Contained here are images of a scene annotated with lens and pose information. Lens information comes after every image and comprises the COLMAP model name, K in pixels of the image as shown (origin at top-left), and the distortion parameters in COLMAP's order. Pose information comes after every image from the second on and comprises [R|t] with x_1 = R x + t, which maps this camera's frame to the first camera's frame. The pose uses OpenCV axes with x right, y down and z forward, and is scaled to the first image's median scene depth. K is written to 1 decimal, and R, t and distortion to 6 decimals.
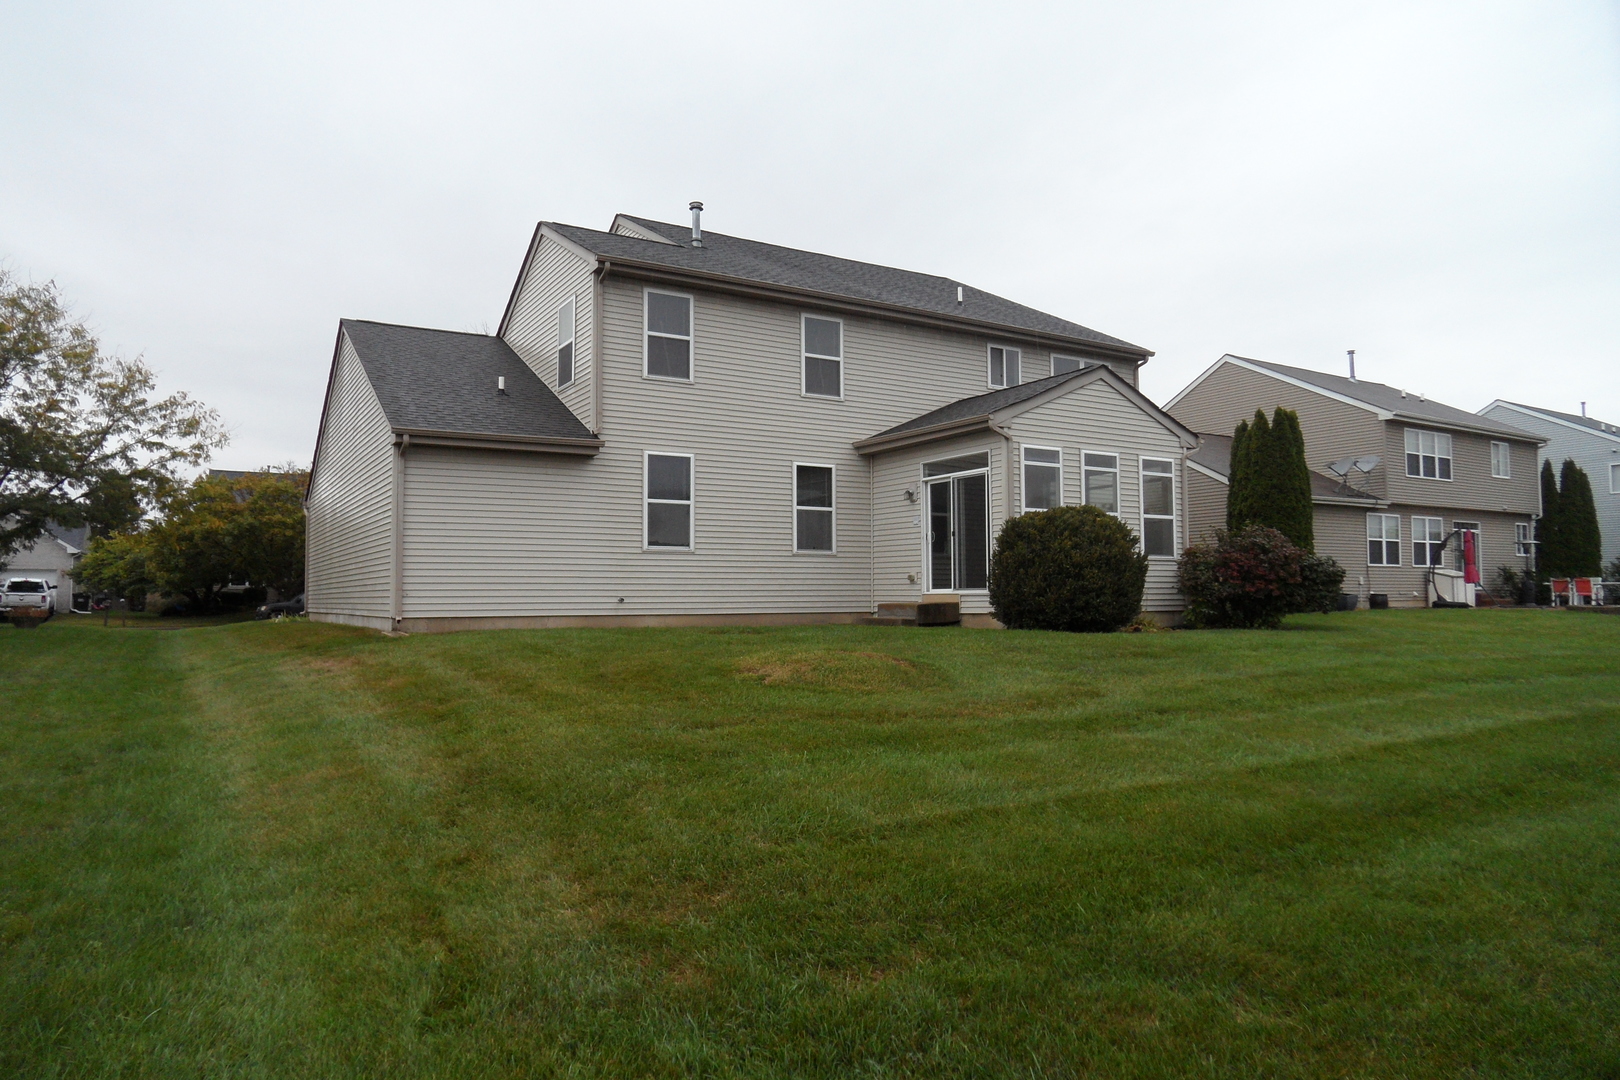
lens RADIAL K [[1040.6, 0, 801.8], [0, 1040.6, 539.6], [0, 0, 1]] dist [-0.039246, 0.000377]
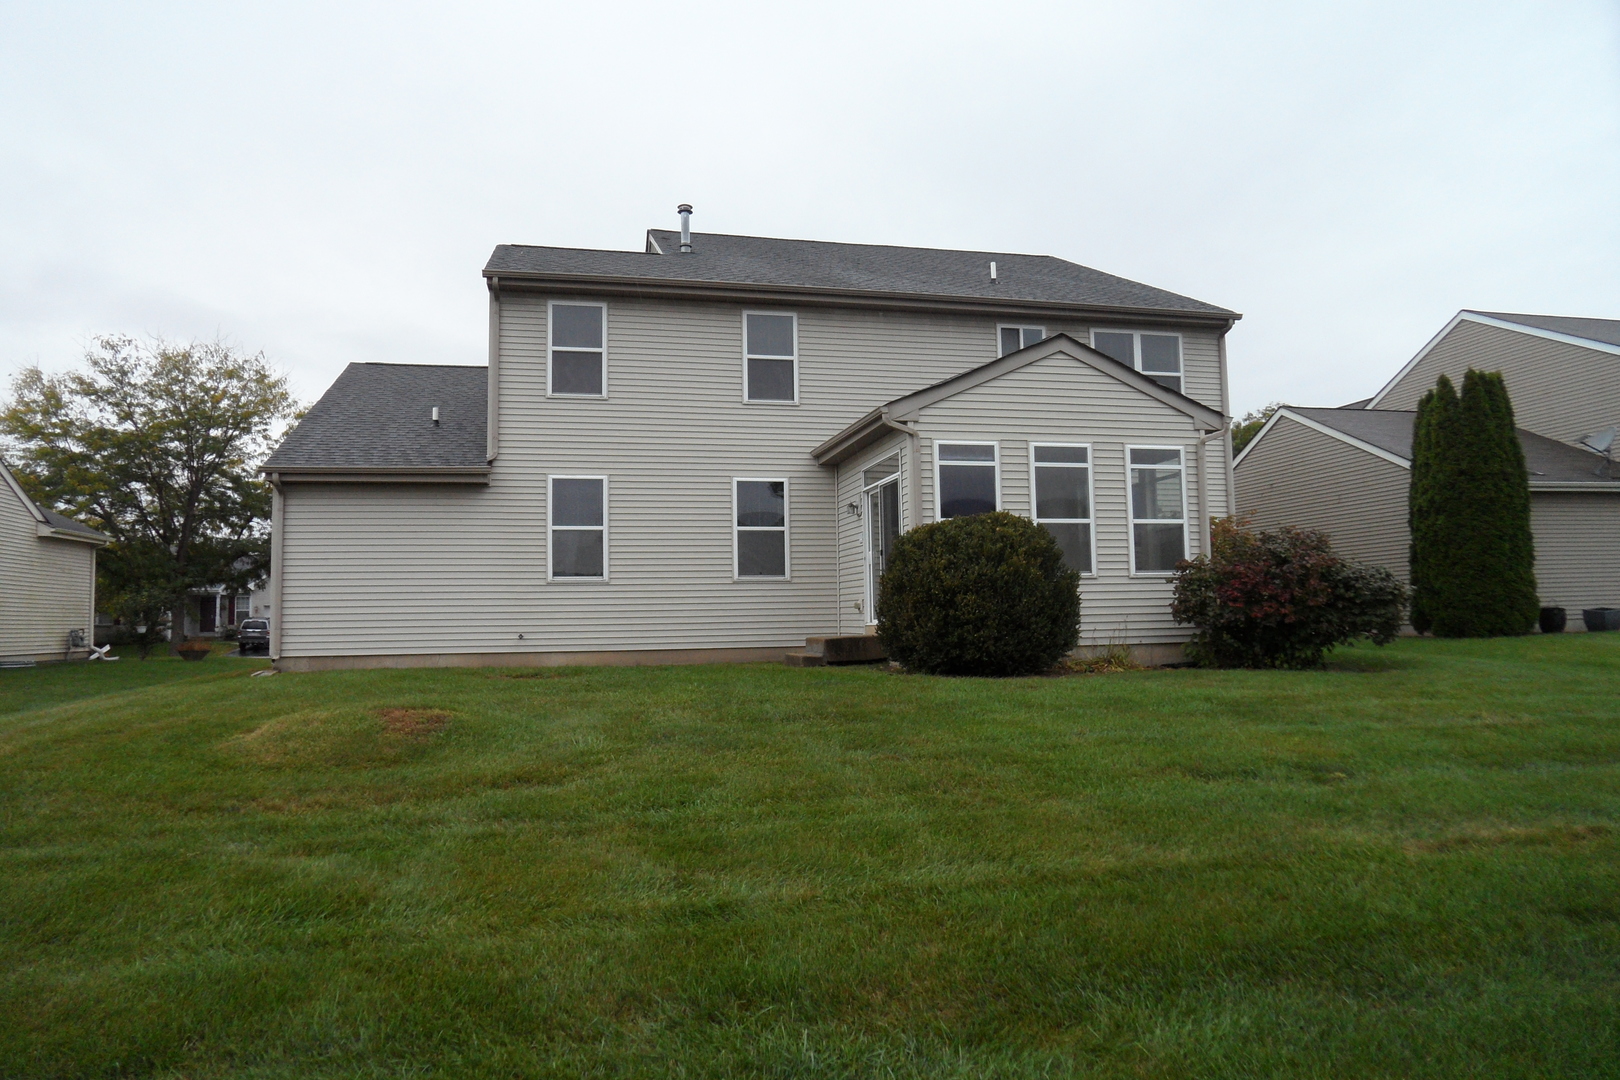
lens RADIAL K [[1040.6, 0, 801.8], [0, 1040.6, 539.6], [0, 0, 1]] dist [-0.039246, 0.000377]
pose [[0.948909, -0.036945, -0.313380, 0.340394], [0.031135, 0.999238, -0.023528, 0.001333], [0.314010, 0.012569, 0.949336, 0.183141]]
